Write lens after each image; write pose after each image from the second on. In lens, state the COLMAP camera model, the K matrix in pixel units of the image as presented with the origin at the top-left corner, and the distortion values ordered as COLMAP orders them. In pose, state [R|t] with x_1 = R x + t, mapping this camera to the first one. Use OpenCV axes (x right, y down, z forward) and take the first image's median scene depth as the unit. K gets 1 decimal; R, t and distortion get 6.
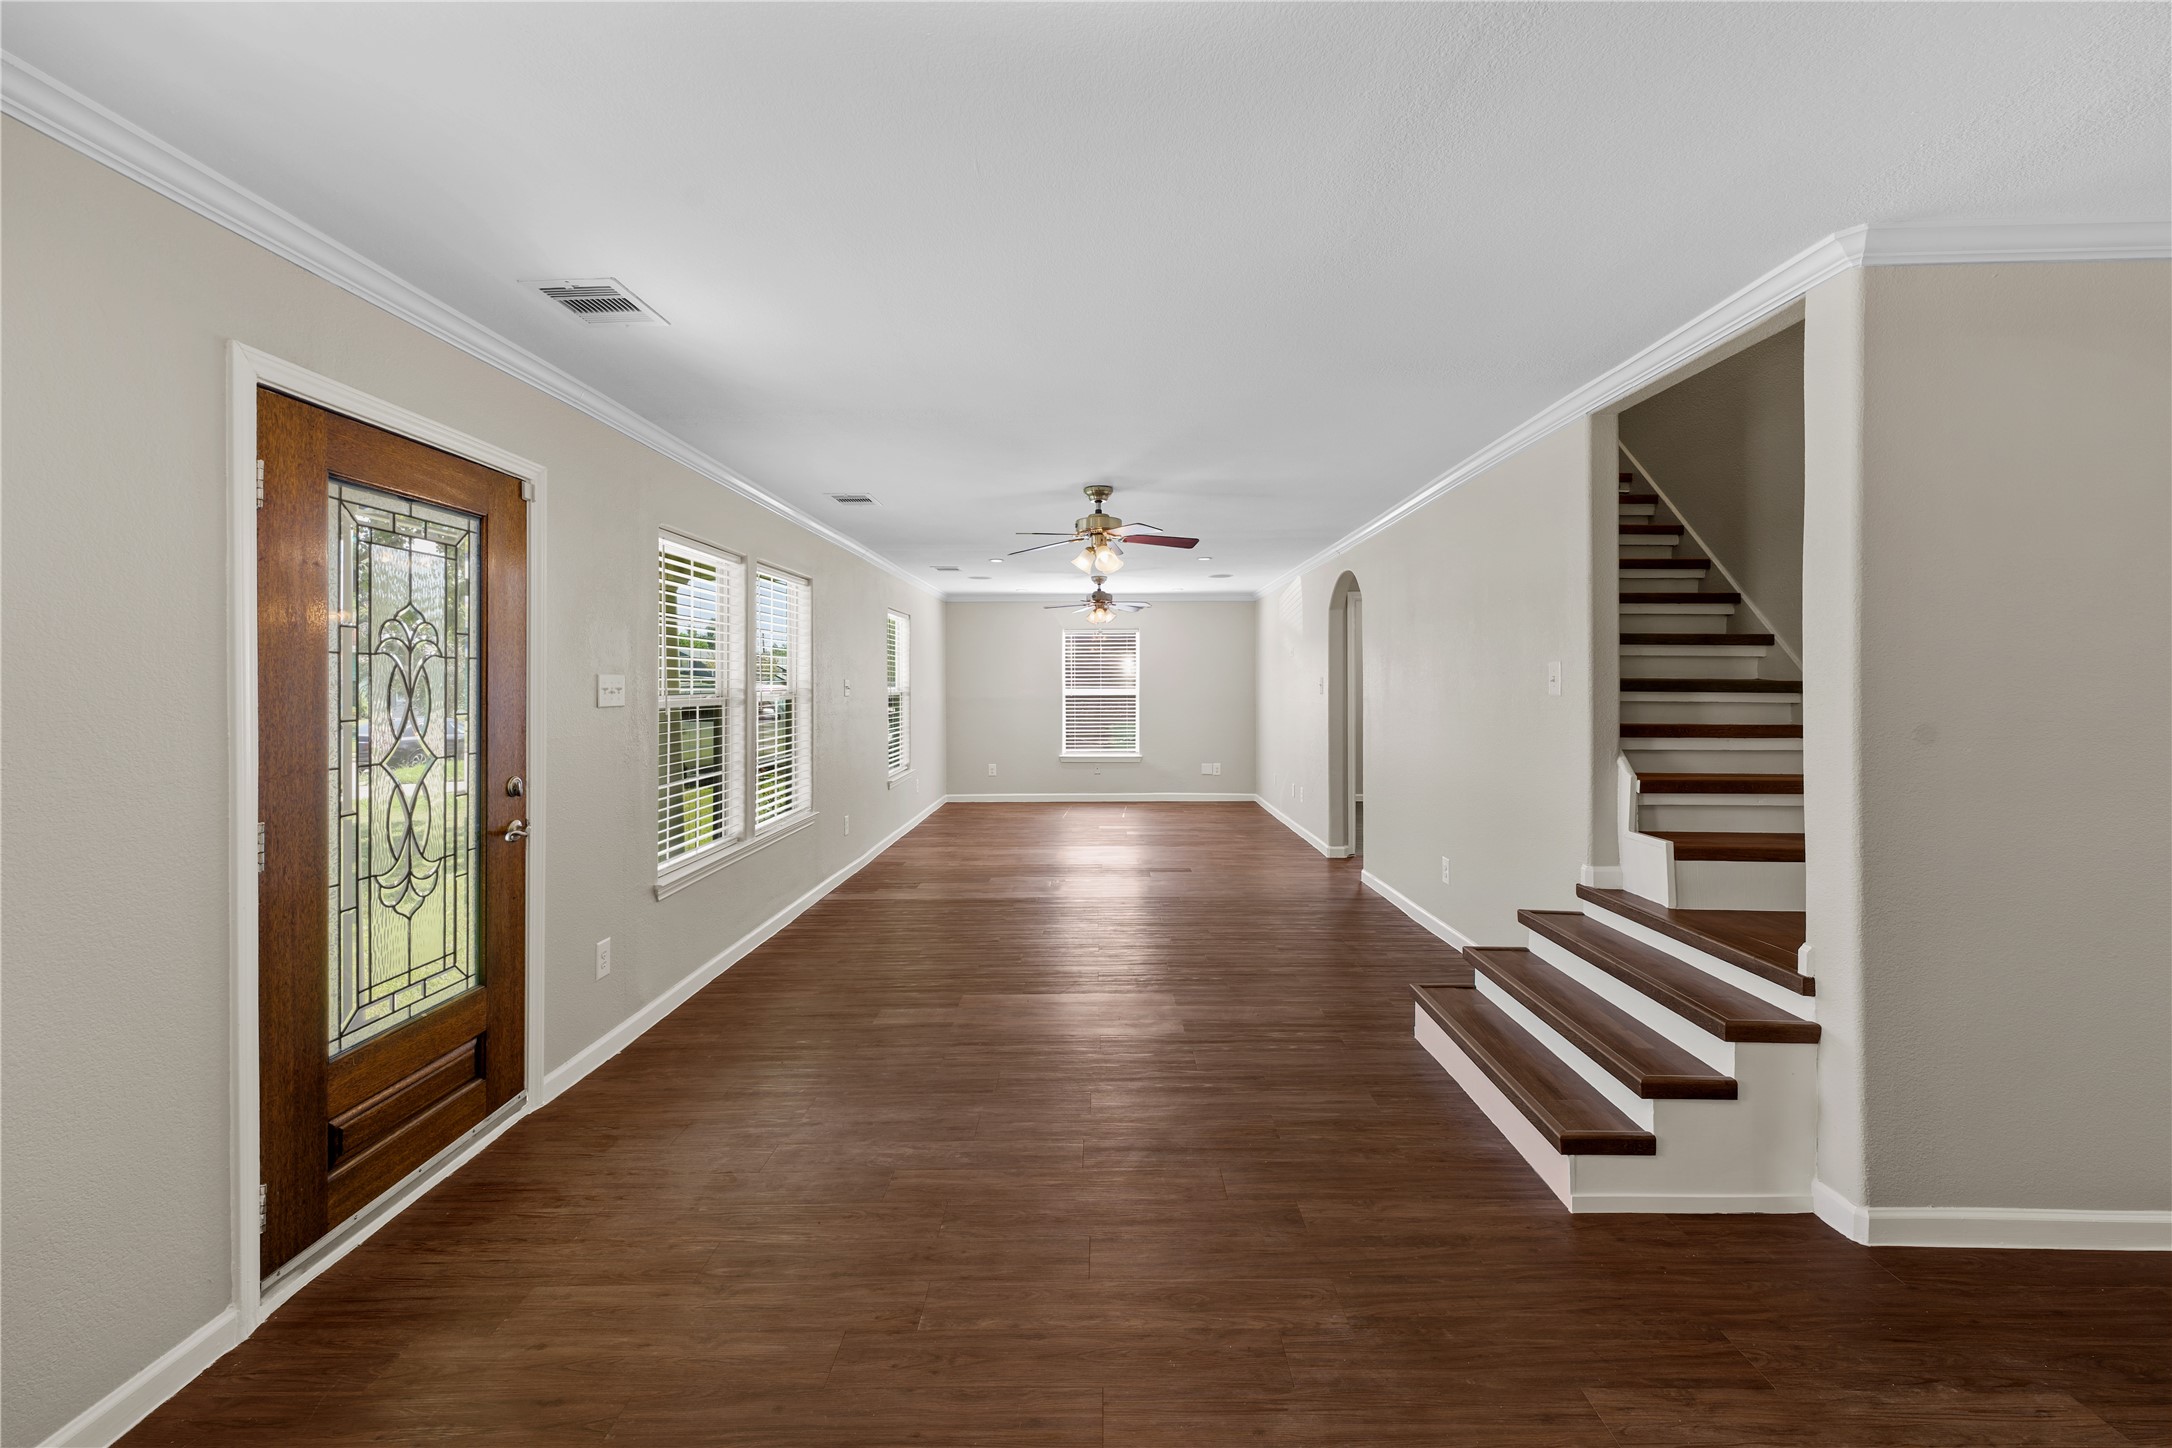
lens RADIAL K [[869.9, 0, 1075.8], [0, 869.9, 685.6], [0, 0, 1]] dist [0.023514, -0.007968]
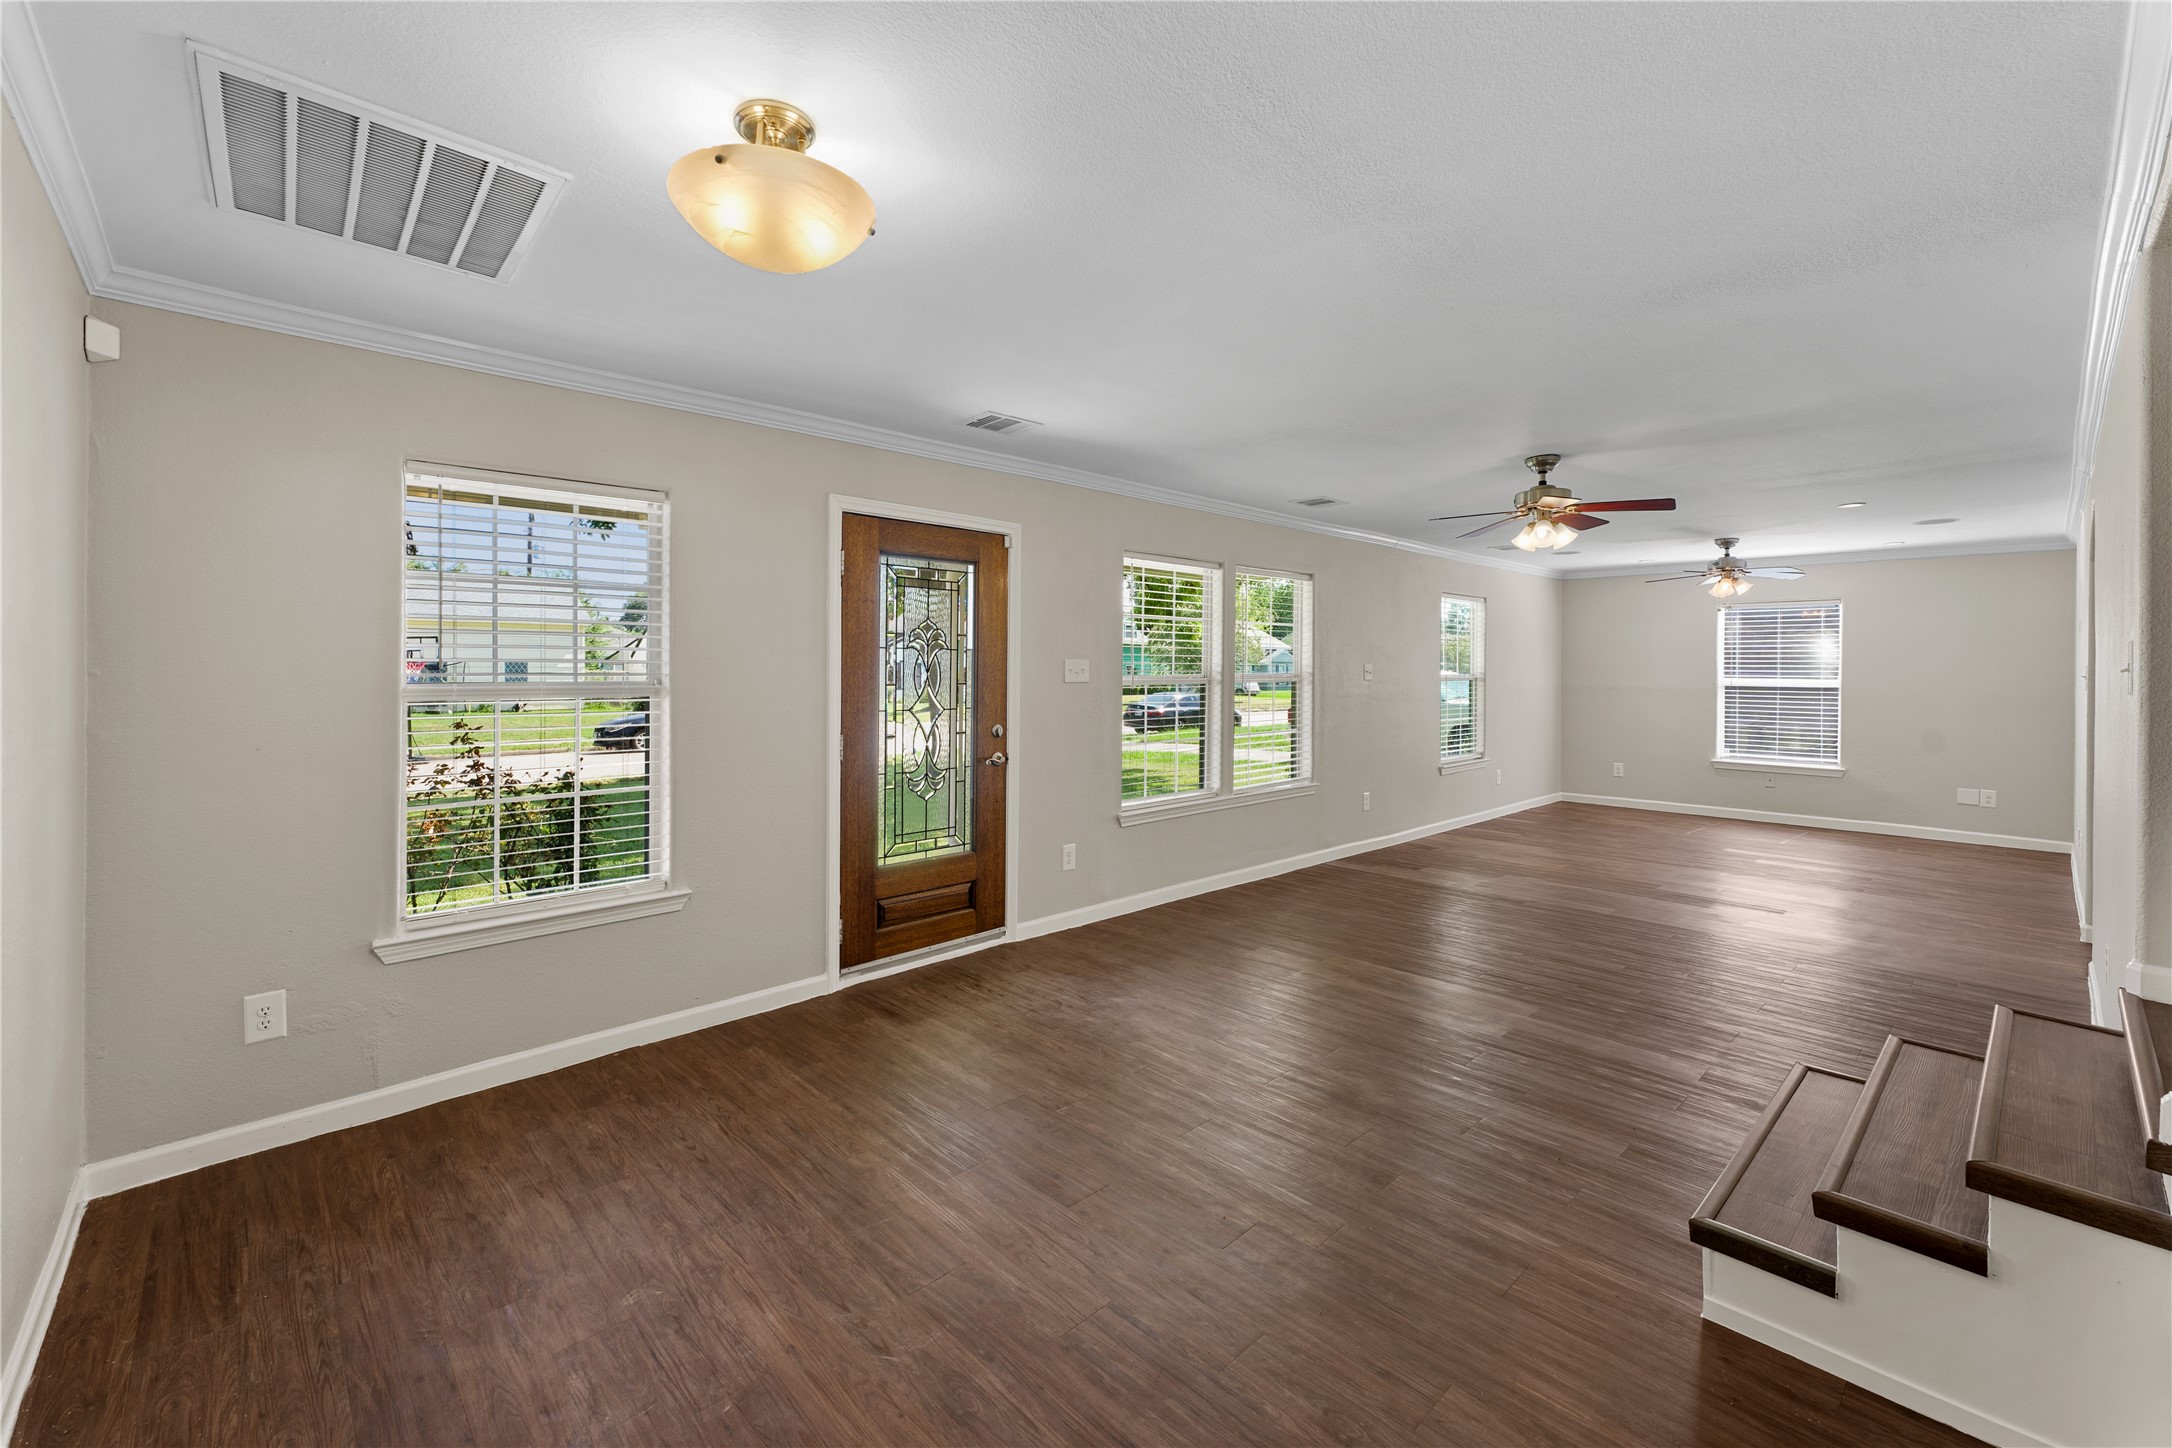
lens RADIAL K [[875.5, 0, 1084.7], [0, 875.5, 665.4], [0, 0, 1]] dist [0.010712, -0.000147]
pose [[0.706283, 0.006493, -0.707900, 0.569965], [-0.010540, 0.999944, -0.001344, -0.001575], [0.707851, 0.008411, 0.706311, 0.002812]]
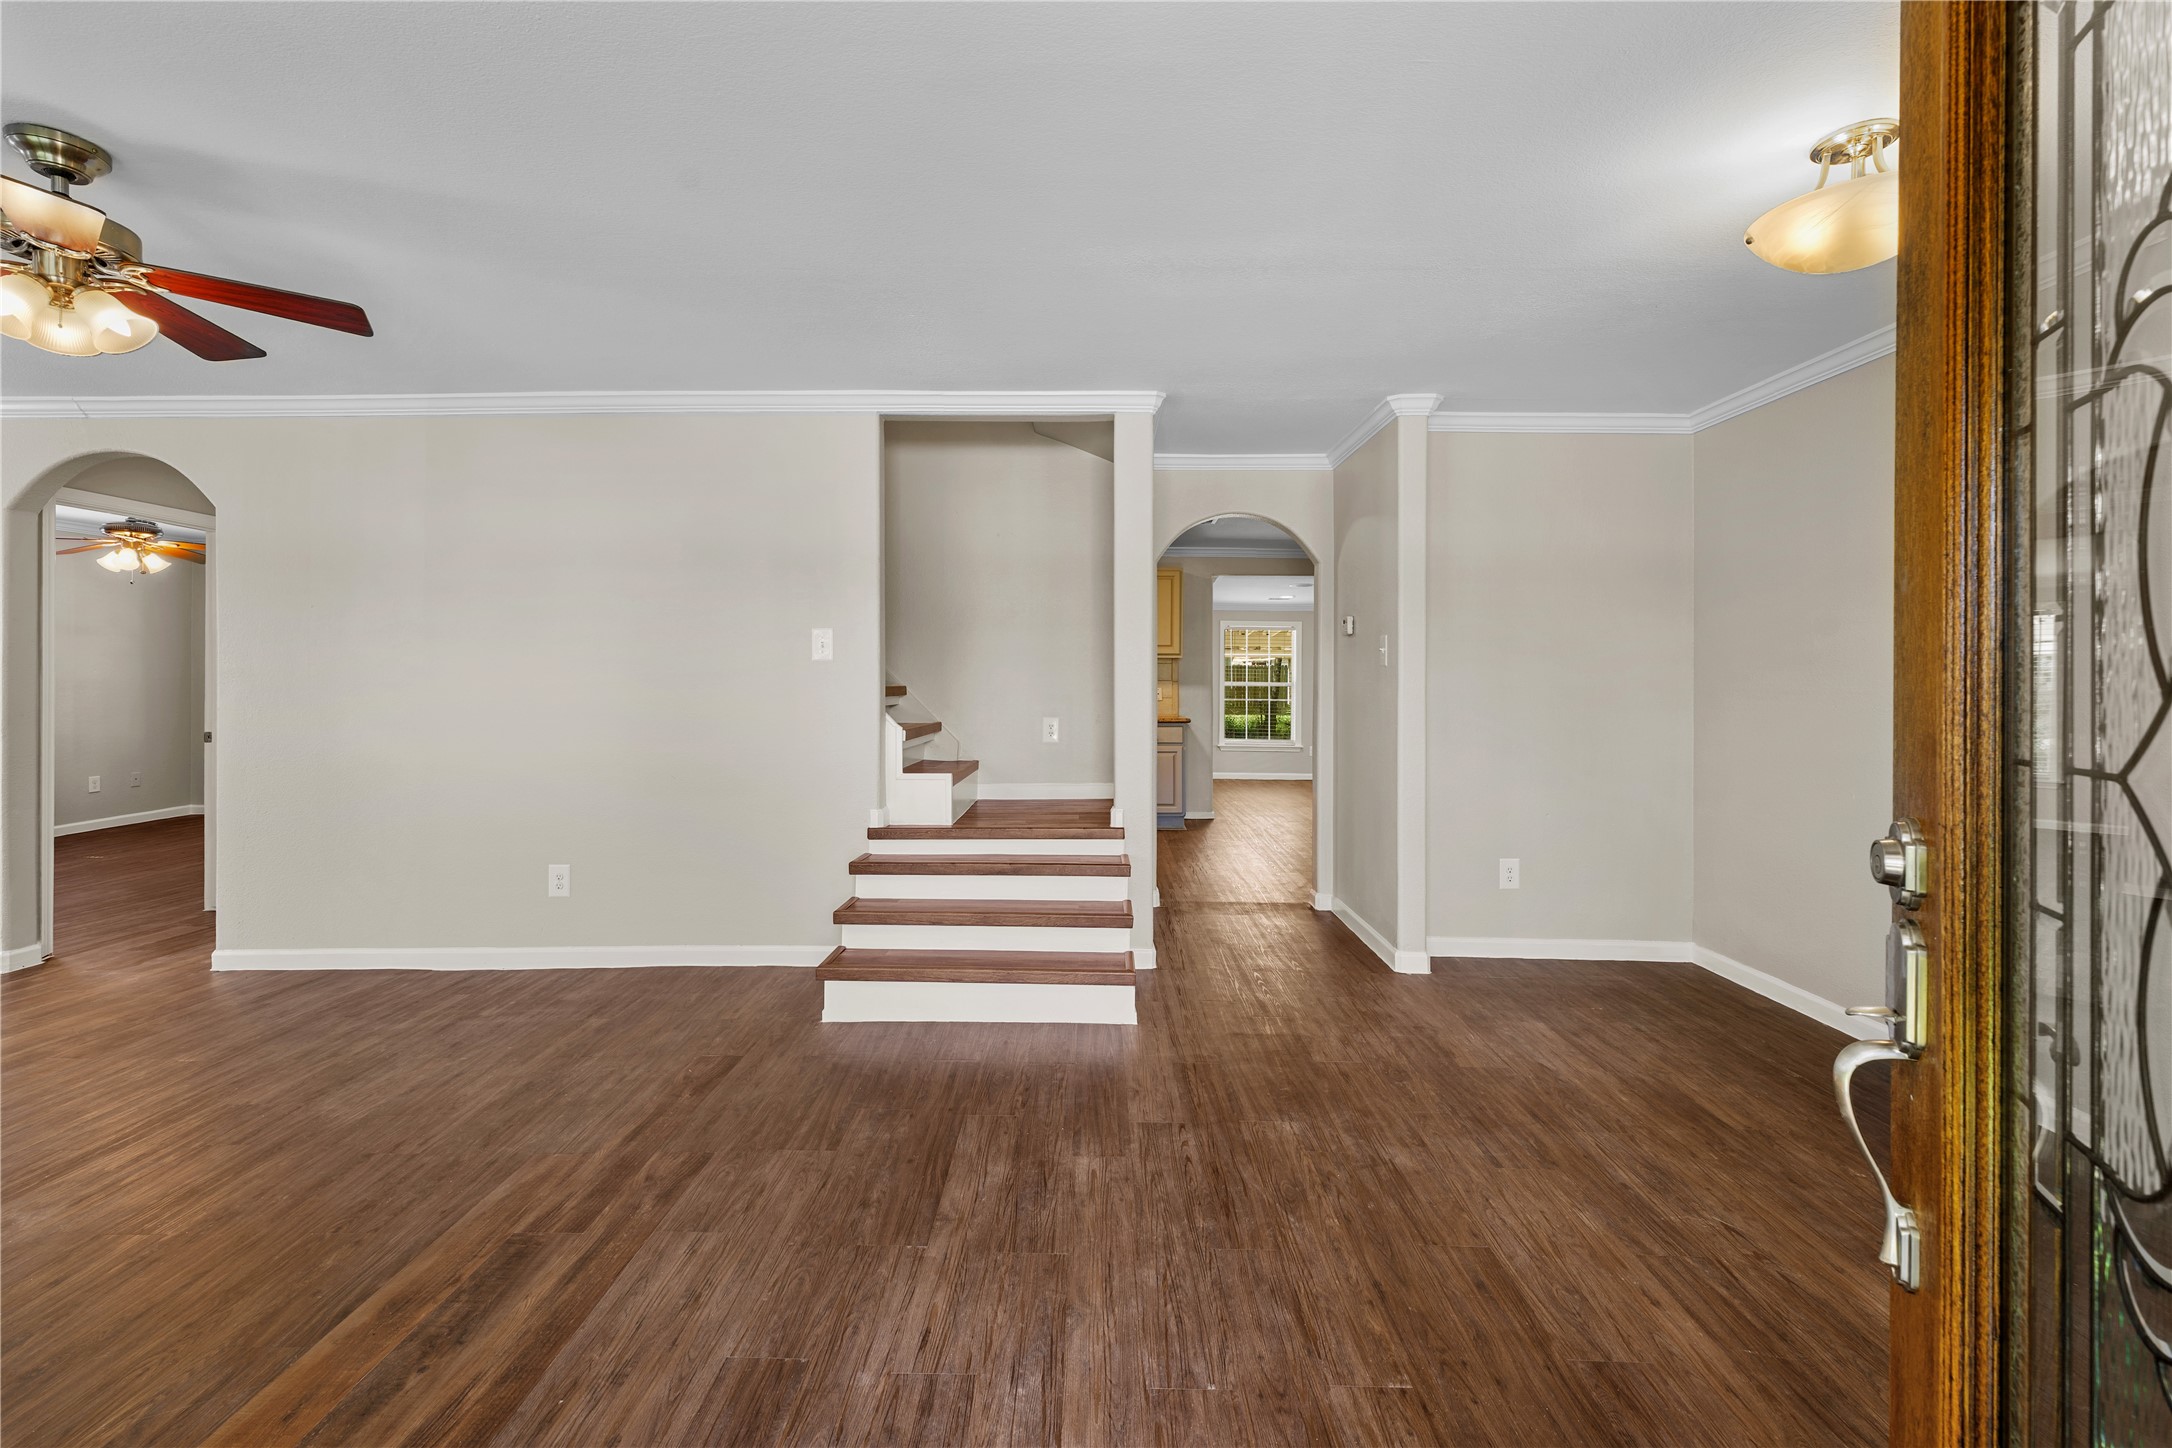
lens RADIAL K [[899.2, 0, 1079.0], [0, 899.2, 652.1], [0, 0, 1]] dist [0.012613, -0.000285]
pose [[-0.007470, 0.039531, 0.999190, -0.679269], [-0.003557, 0.999211, -0.039559, 0.053326], [-0.999966, -0.003850, -0.007323, 0.853729]]
